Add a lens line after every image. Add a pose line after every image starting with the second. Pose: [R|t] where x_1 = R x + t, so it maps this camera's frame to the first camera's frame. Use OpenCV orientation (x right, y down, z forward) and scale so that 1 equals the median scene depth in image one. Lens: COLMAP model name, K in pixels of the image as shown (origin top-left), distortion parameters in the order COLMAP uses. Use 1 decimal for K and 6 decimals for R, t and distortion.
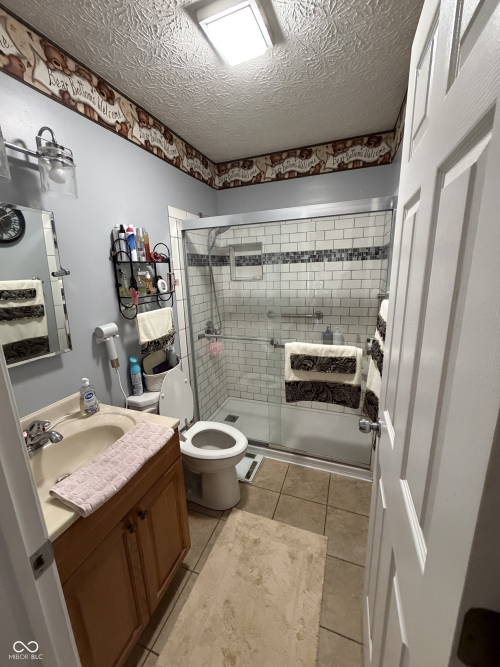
lens RADIAL K [[265.6, 0, 251.0], [0, 265.6, 331.9], [0, 0, 1]] dist [0.001260, -0.000130]
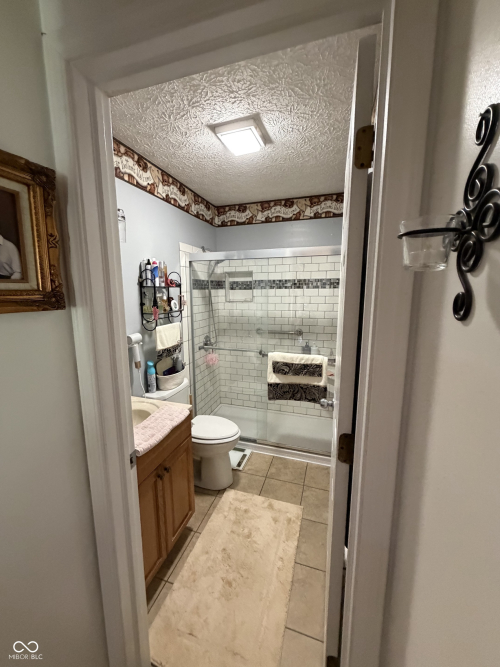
lens RADIAL K [[265.6, 0, 251.0], [0, 265.6, 331.9], [0, 0, 1]] dist [0.001260, -0.000130]
pose [[0.998513, 0.019511, 0.050910, -0.033807], [-0.015722, 0.997150, -0.073789, 0.039769], [-0.052205, 0.072879, 0.995974, -0.264576]]
